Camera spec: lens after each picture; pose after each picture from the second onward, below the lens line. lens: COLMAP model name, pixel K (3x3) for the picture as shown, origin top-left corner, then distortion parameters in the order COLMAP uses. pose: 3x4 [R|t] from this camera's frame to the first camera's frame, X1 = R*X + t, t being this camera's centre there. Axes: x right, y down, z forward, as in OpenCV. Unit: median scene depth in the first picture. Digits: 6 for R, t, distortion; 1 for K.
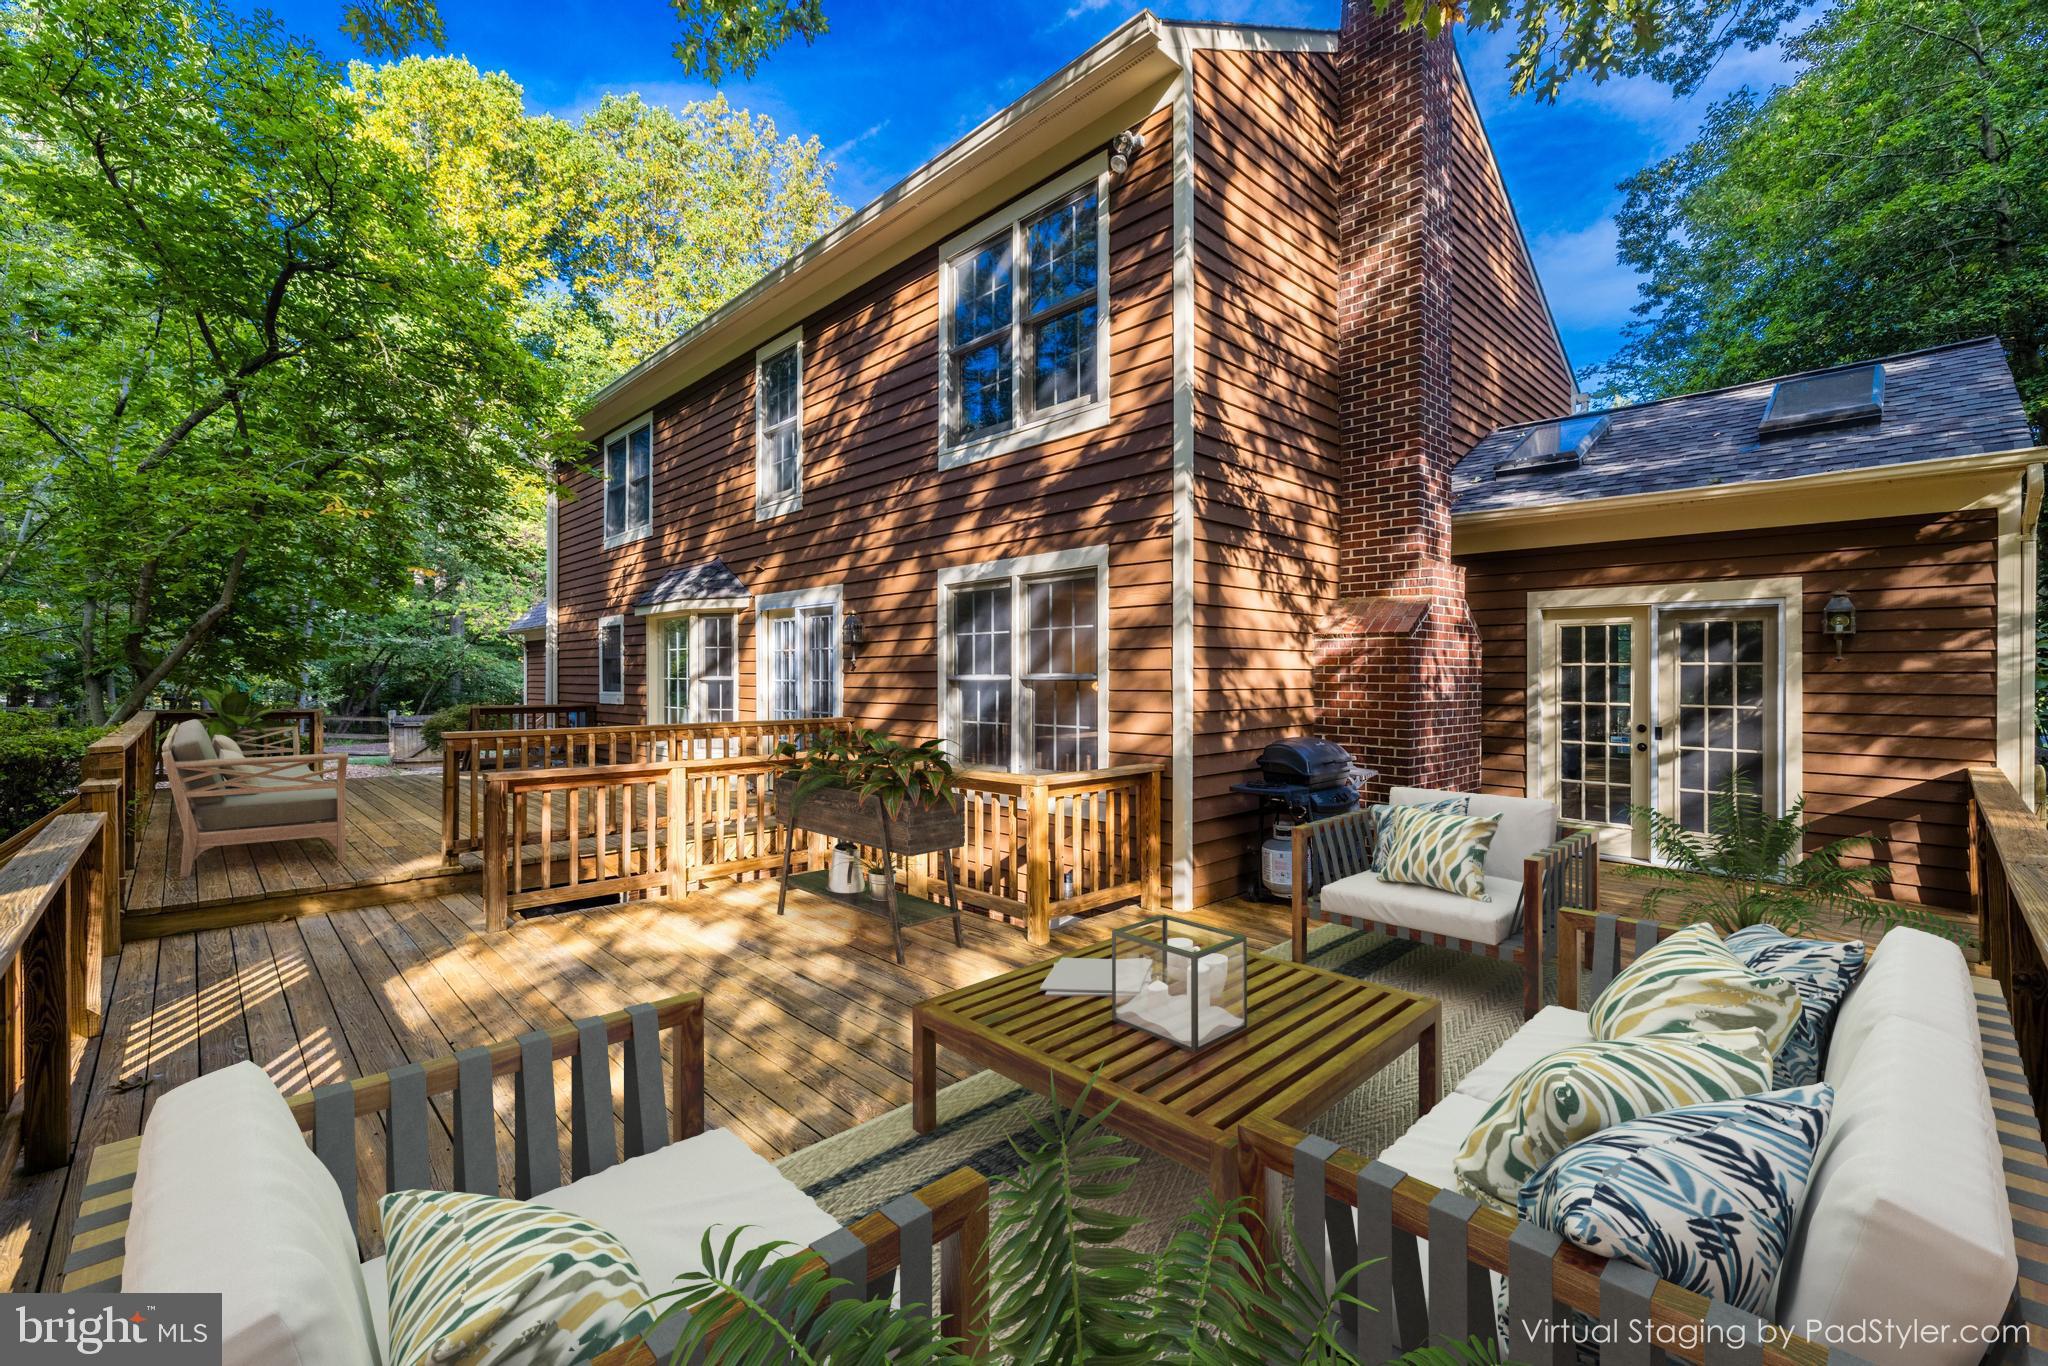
lens RADIAL K [[868.5, 0, 1035.9], [0, 868.5, 679.5], [0, 0, 1]] dist [0.002746, 0.000531]
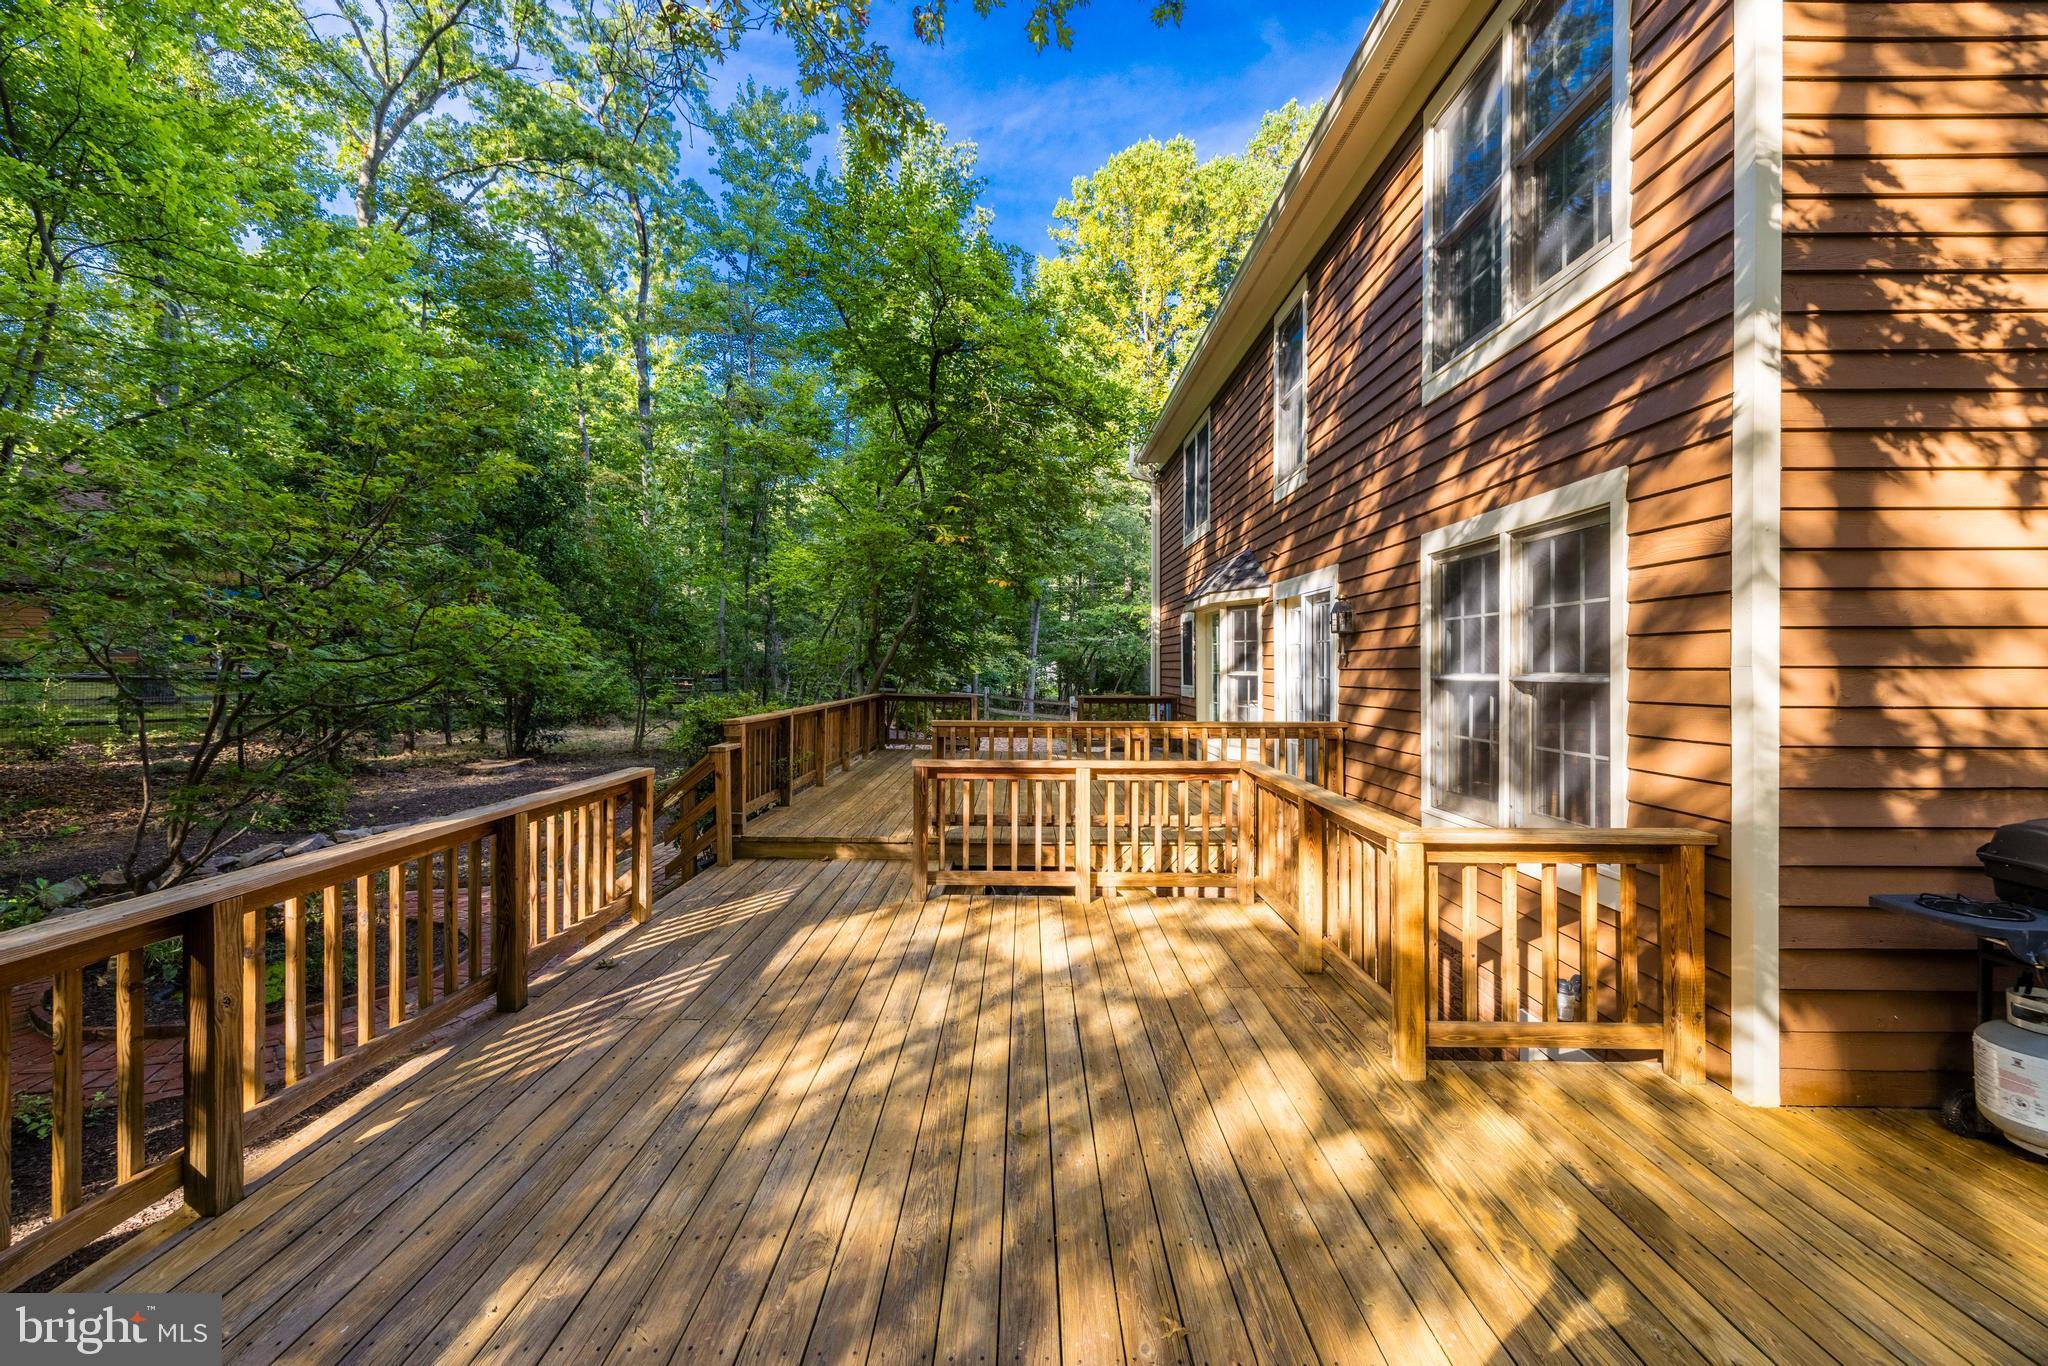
lens RADIAL K [[868.5, 0, 1018.4], [0, 868.5, 668.6], [0, 0, 1]] dist [0.002746, 0.000531]
pose [[0.701793, 0.004122, -0.712369, 0.216798], [-0.005731, 0.999984, 0.000140, -0.008370], [0.712358, 0.003984, 0.701805, 0.248899]]
